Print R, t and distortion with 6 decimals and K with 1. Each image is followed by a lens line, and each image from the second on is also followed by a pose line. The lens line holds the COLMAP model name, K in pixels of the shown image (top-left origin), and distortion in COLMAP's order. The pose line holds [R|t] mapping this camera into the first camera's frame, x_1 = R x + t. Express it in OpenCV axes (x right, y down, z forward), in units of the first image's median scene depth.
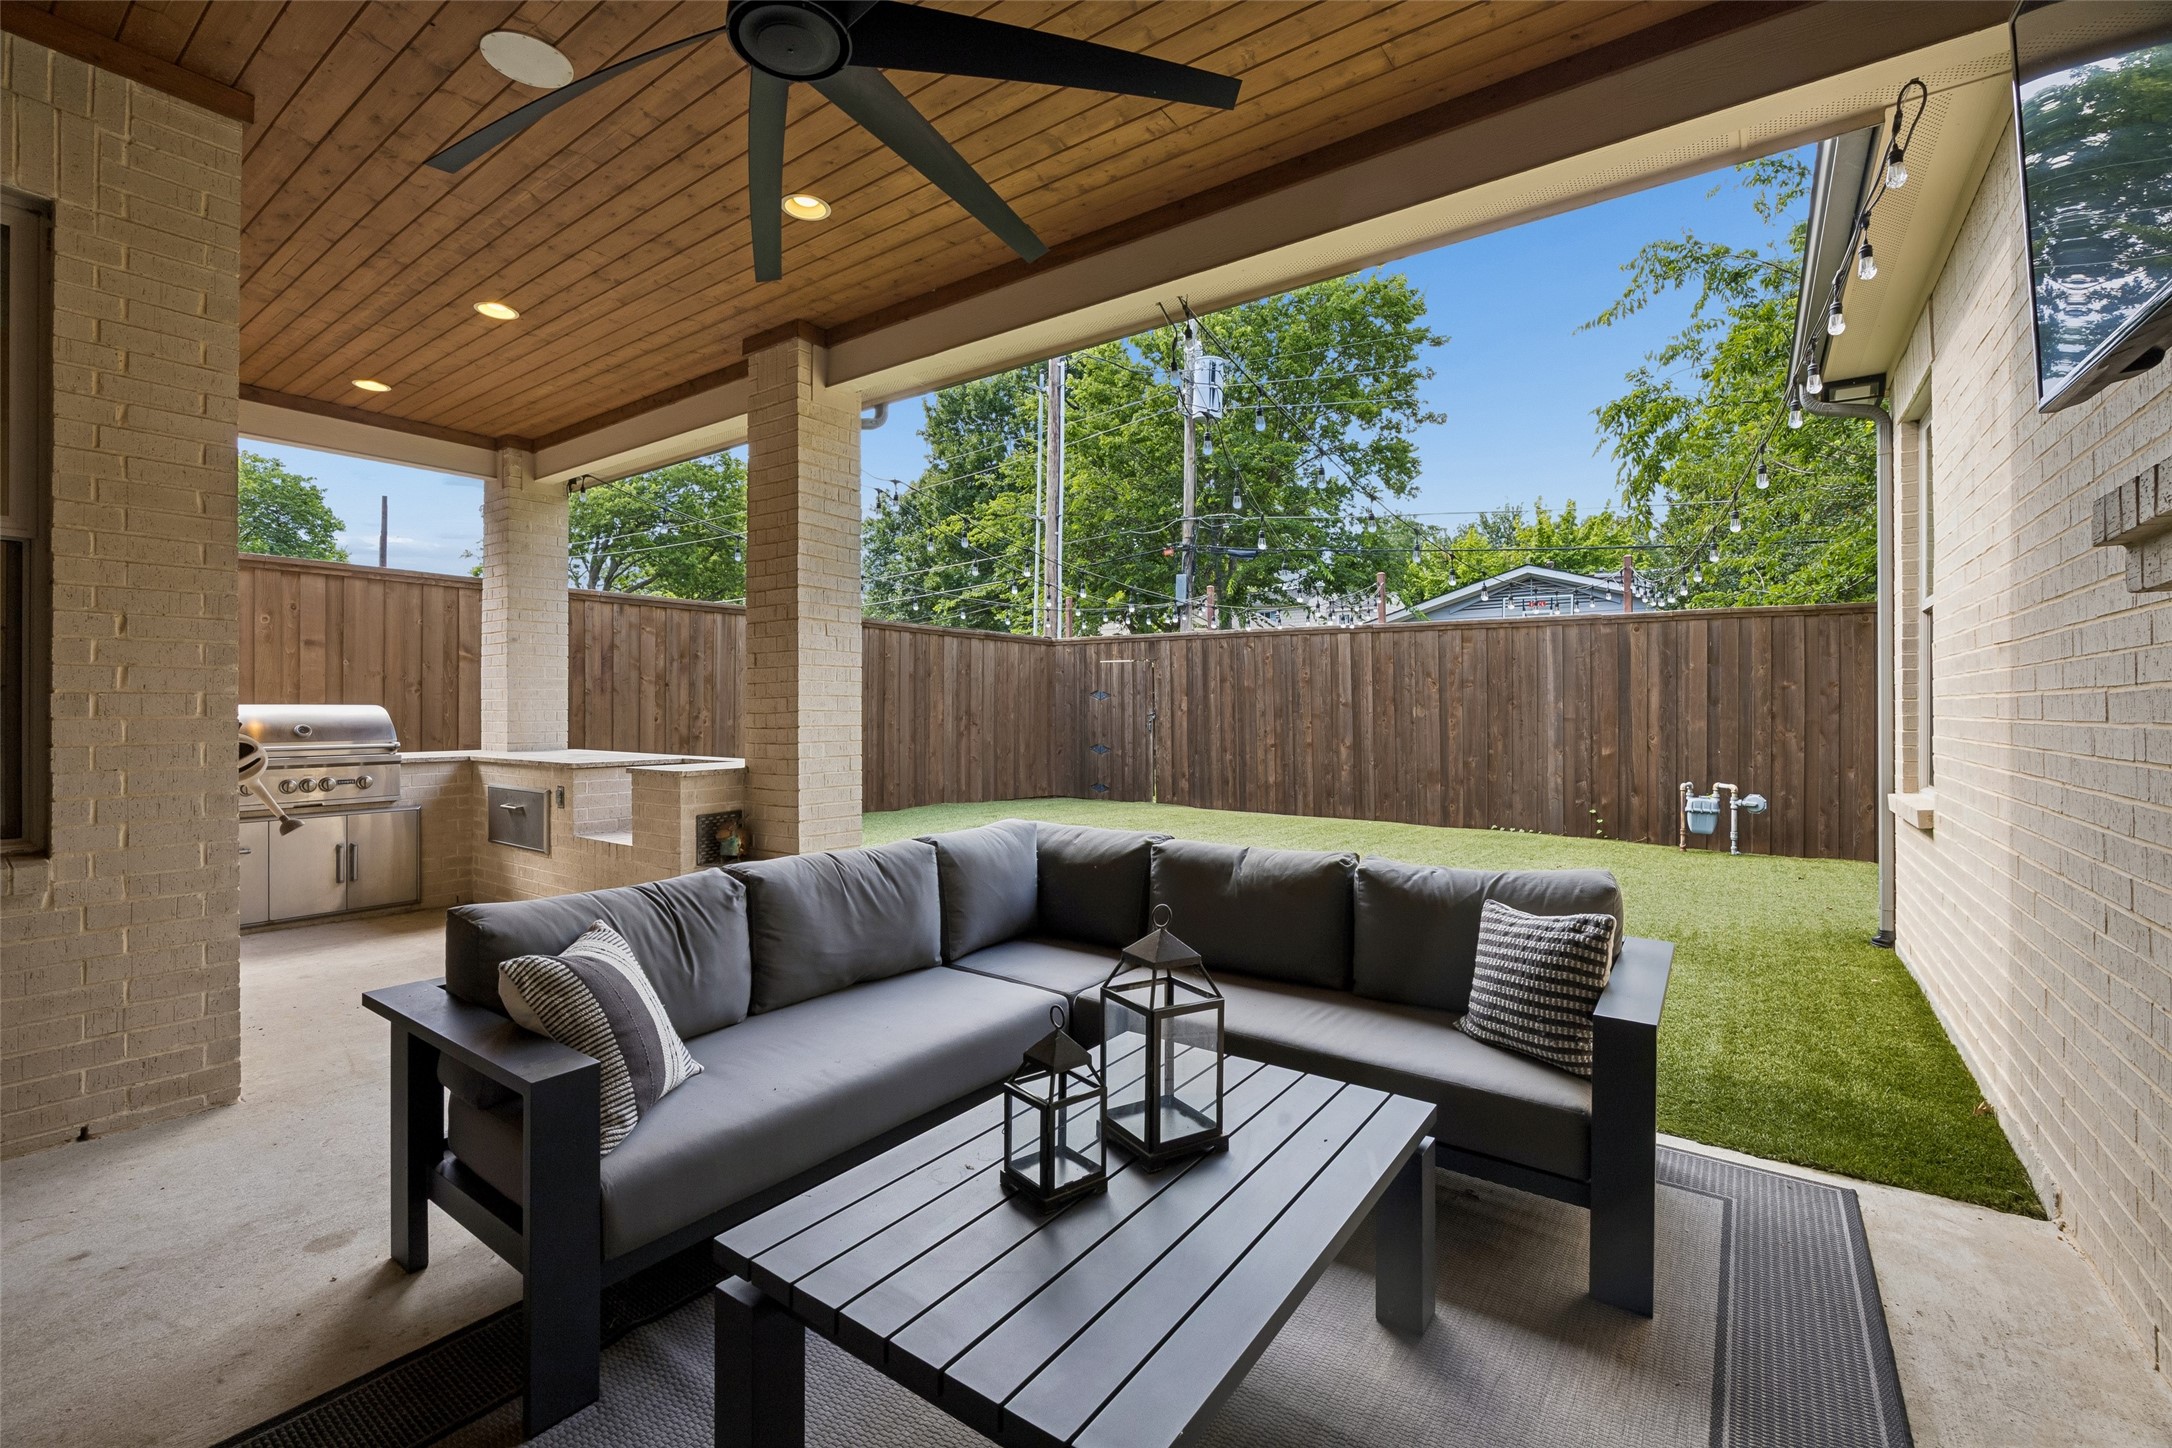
lens RADIAL K [[906.4, 0, 1086.0], [0, 906.4, 724.0], [0, 0, 1]] dist [-0.010691, 0.000135]
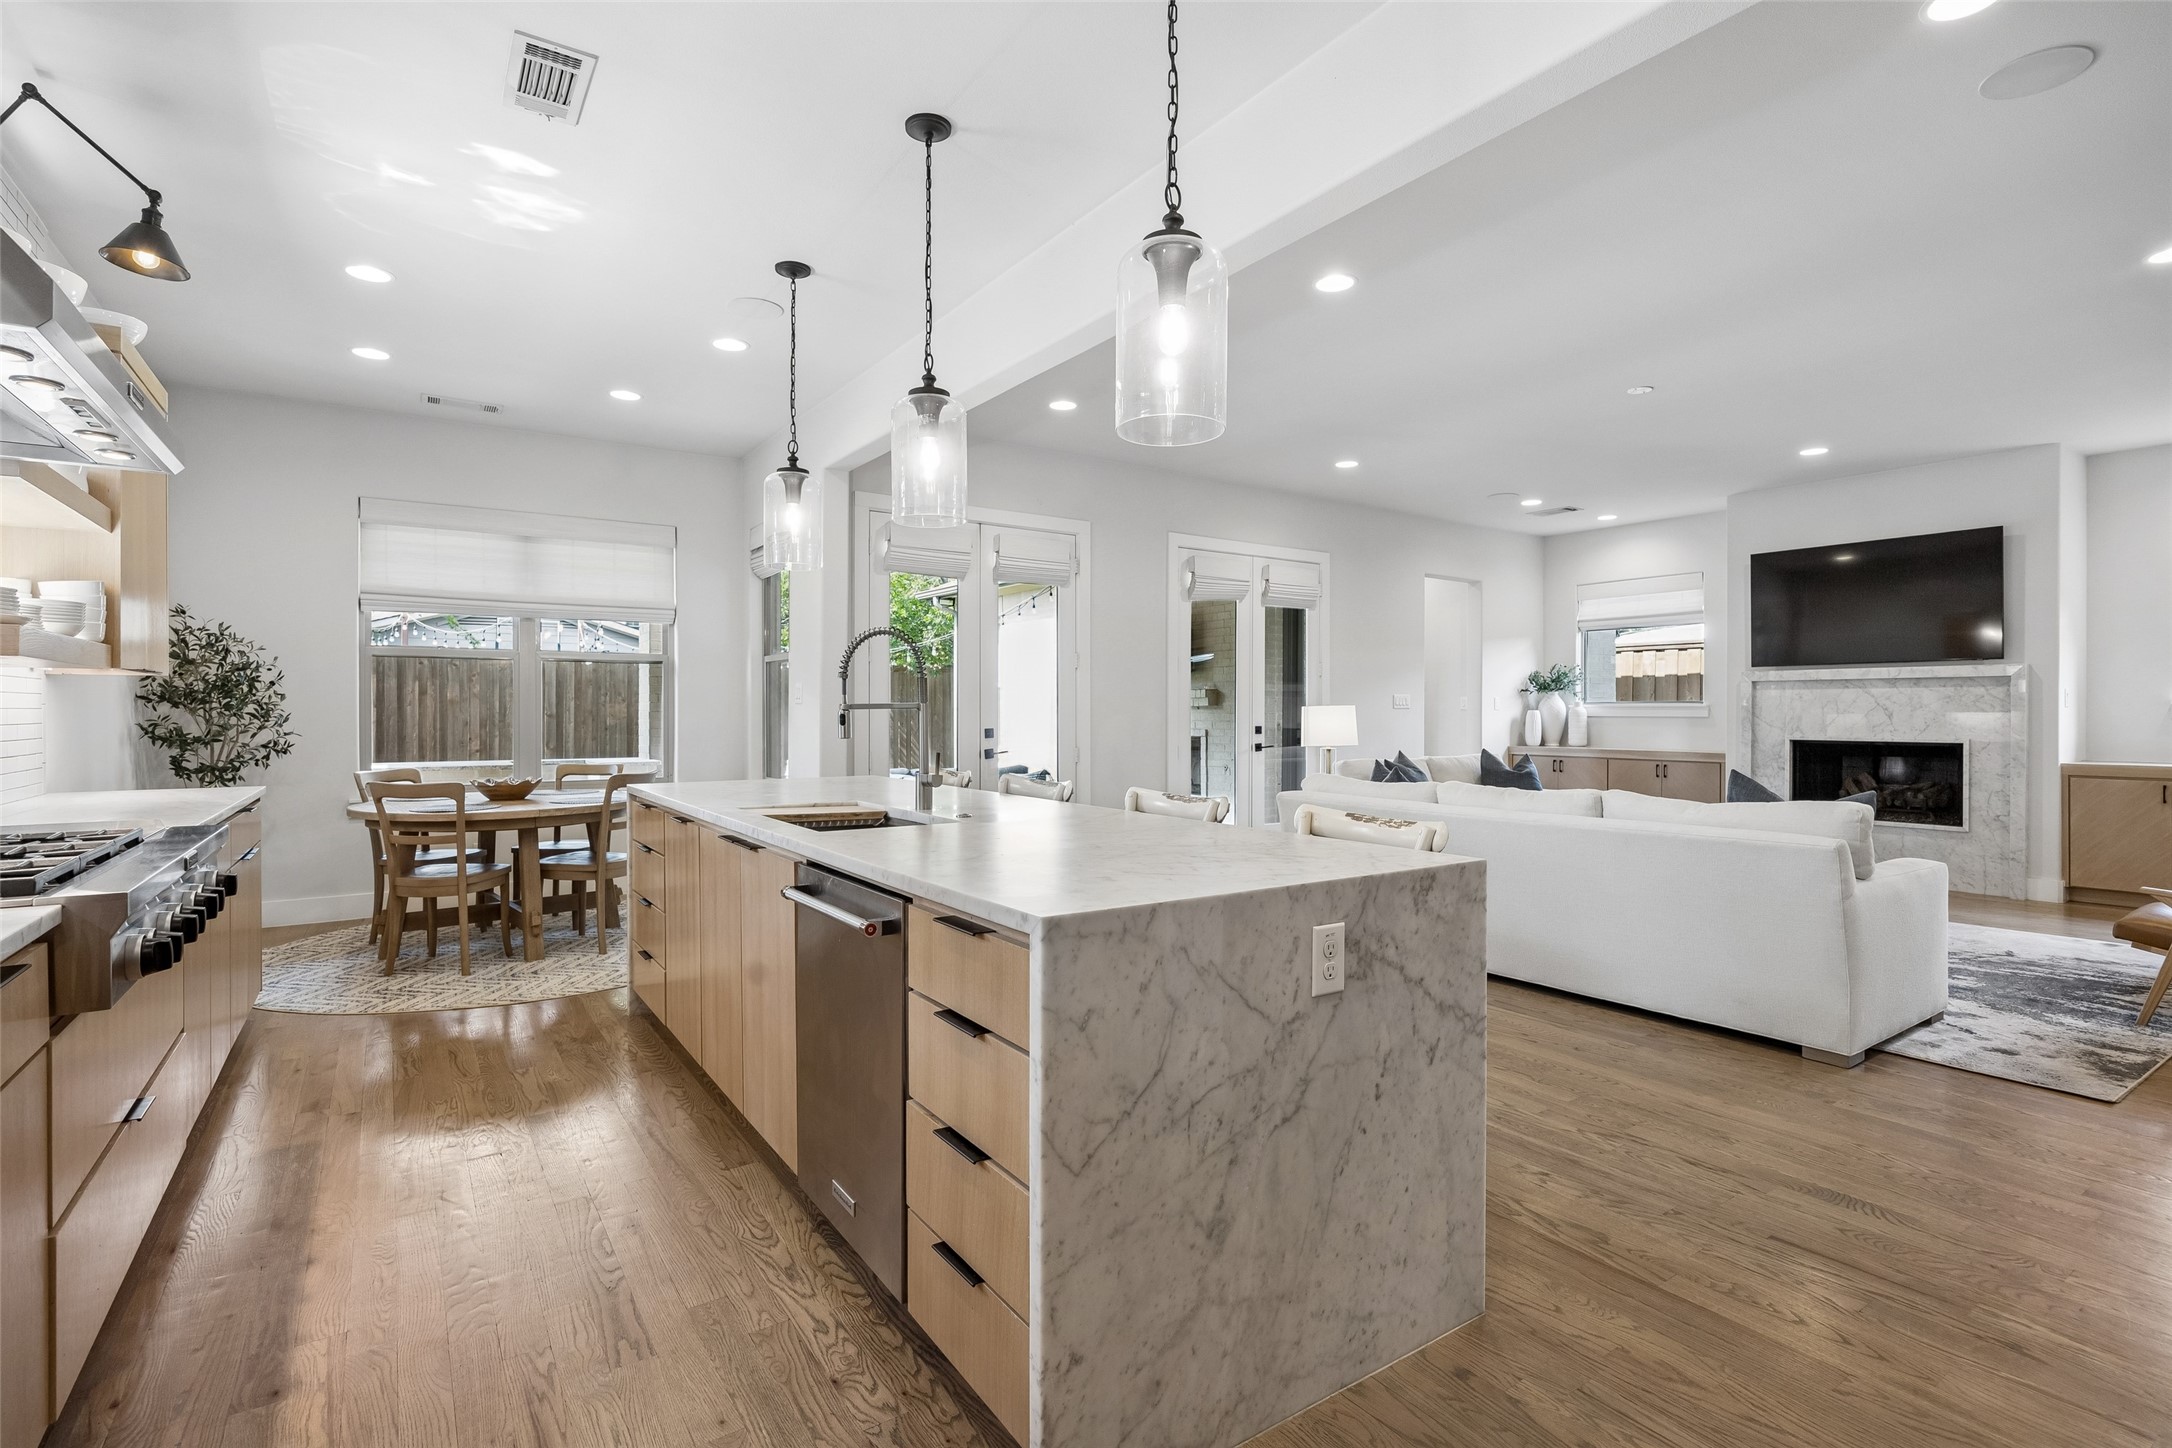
lens RADIAL K [[1021.6, 0, 1089.3], [0, 1021.6, 714.9], [0, 0, 1]] dist [-0.010415, 0.000168]
pose [[0.332281, -0.003051, 0.943175, -0.785477], [0.013747, 0.999904, -0.001609, -0.009990], [-0.943080, 0.013500, 0.332292, -0.170843]]
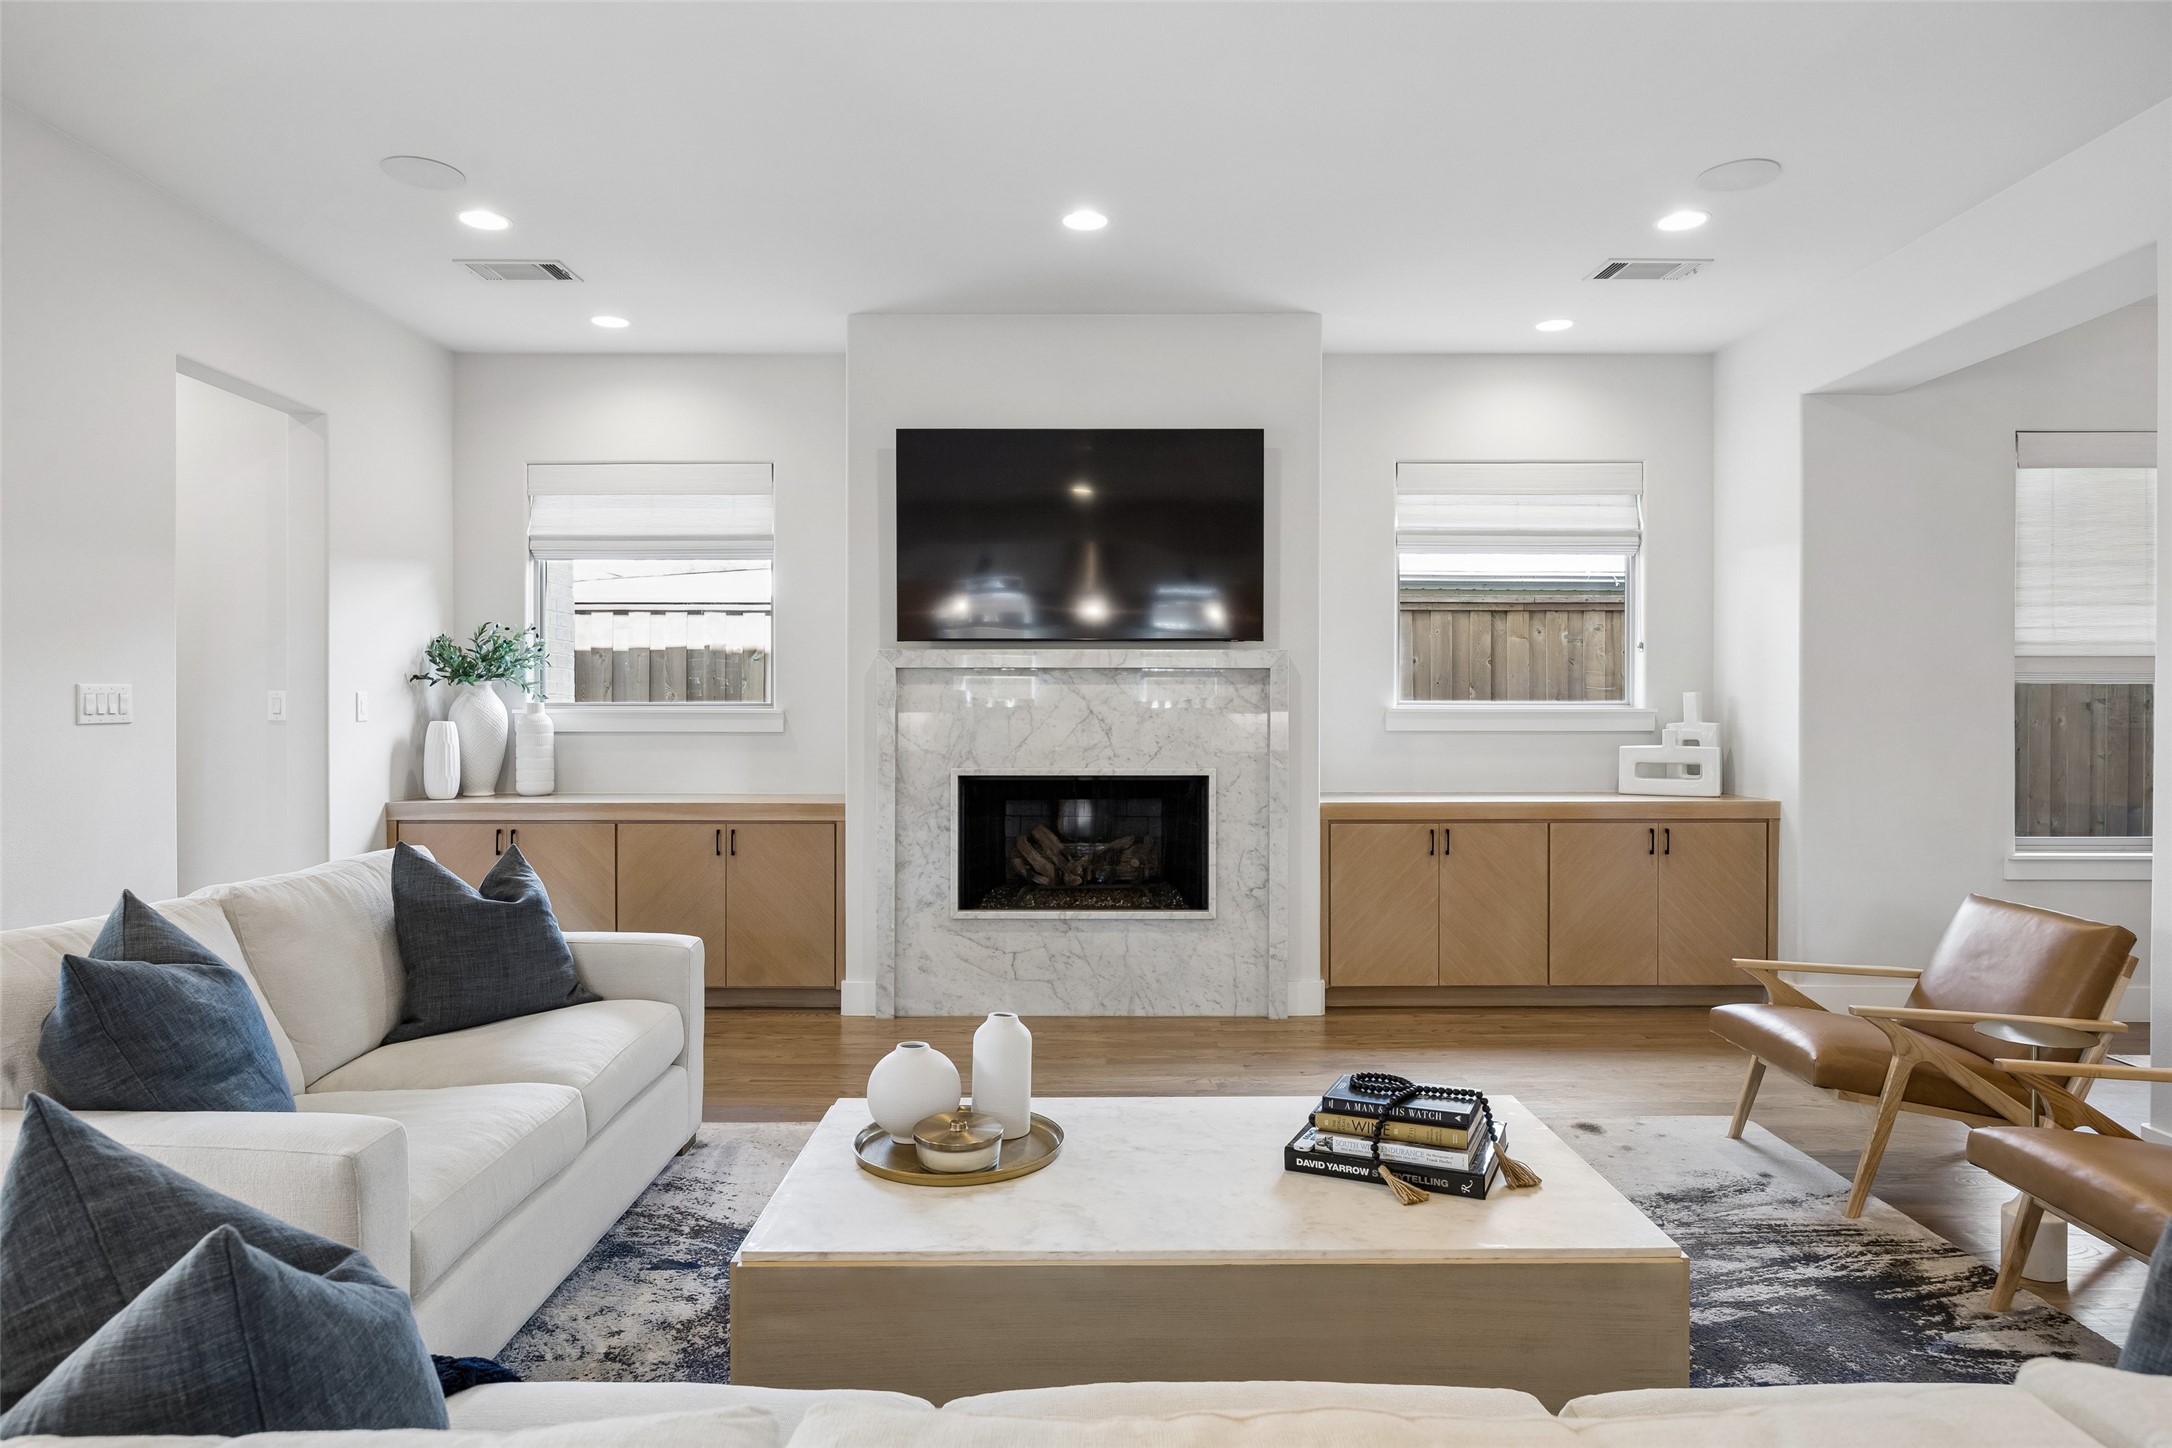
lens RADIAL K [[1288.8, 0, 1086.0], [0, 1288.8, 724.0], [0, 0, 1]] dist [-0.002488, -0.001136]
pose [[-0.591097, -0.012249, 0.806508, -0.392852], [0.011466, 0.999656, 0.023586, -0.017885], [-0.806519, 0.023189, -0.590753, -0.144614]]
